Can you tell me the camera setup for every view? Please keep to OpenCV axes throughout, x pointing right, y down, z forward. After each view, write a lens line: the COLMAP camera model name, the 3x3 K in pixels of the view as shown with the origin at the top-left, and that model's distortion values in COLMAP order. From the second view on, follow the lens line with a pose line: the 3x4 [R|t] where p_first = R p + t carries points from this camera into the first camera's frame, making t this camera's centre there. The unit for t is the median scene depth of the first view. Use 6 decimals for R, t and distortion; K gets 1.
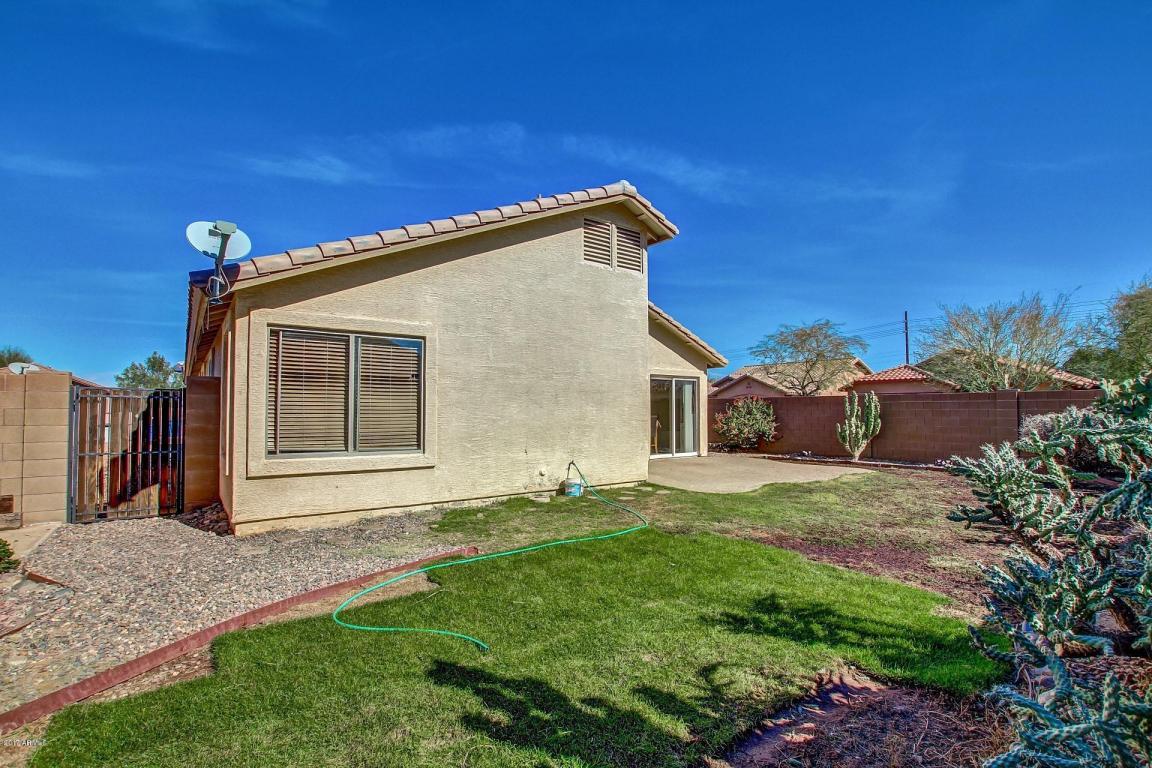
lens RADIAL K [[533.2, 0, 576.8], [0, 533.2, 389.6], [0, 0, 1]] dist [-0.027040, 0.002874]
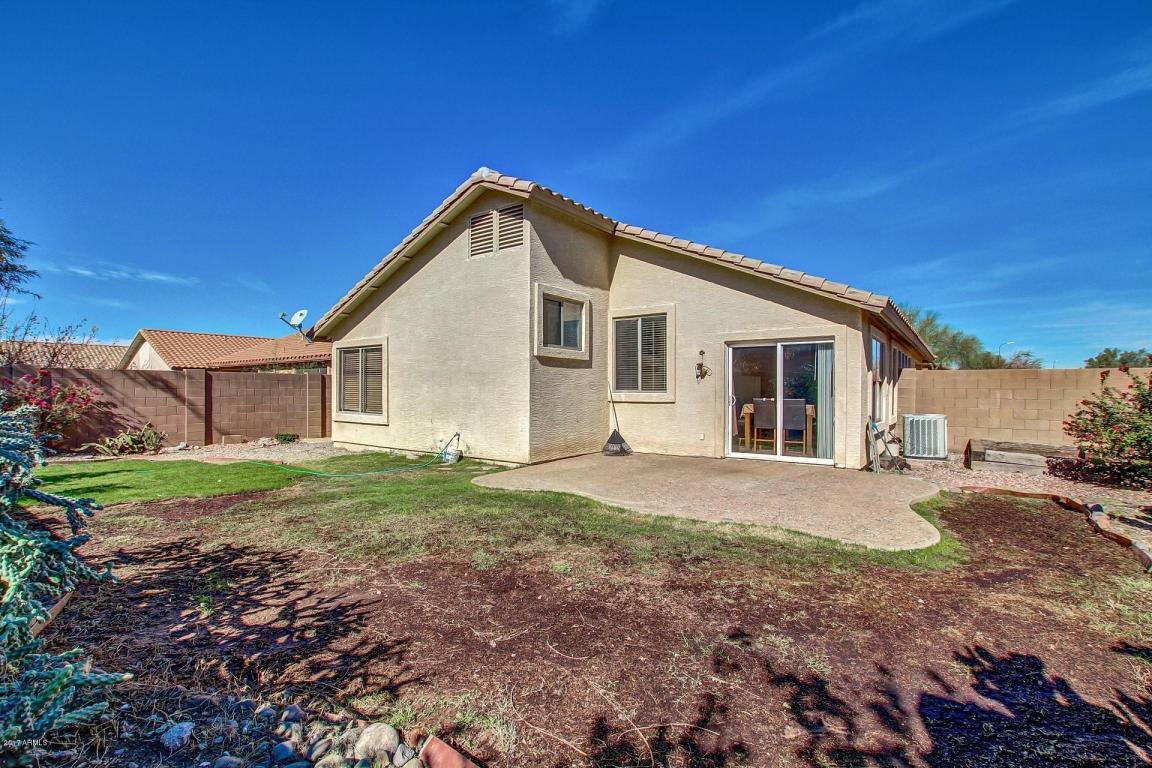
lens RADIAL K [[533.2, 0, 576.1], [0, 533.2, 390.9], [0, 0, 1]] dist [-0.027040, 0.002874]
pose [[0.291511, 0.000334, -0.956567, 1.133952], [0.035872, 0.999293, 0.011281, 0.035083], [0.955895, -0.037602, 0.291293, 0.860634]]
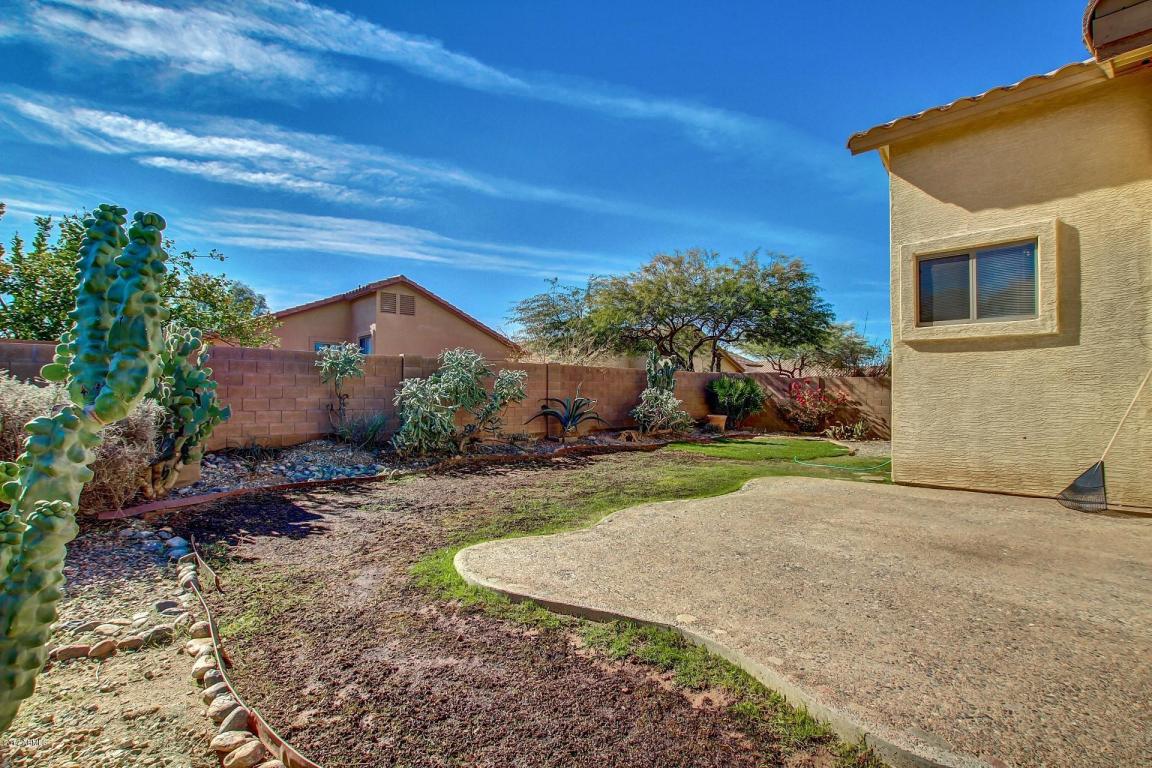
lens RADIAL K [[533.2, 0, 573.4], [0, 533.2, 390.0], [0, 0, 1]] dist [-0.027040, 0.002874]
pose [[-0.989064, -0.002608, -0.147466, 0.675044], [0.004717, 0.998773, -0.049304, 0.088073], [0.147414, -0.049460, -0.987837, 1.874279]]
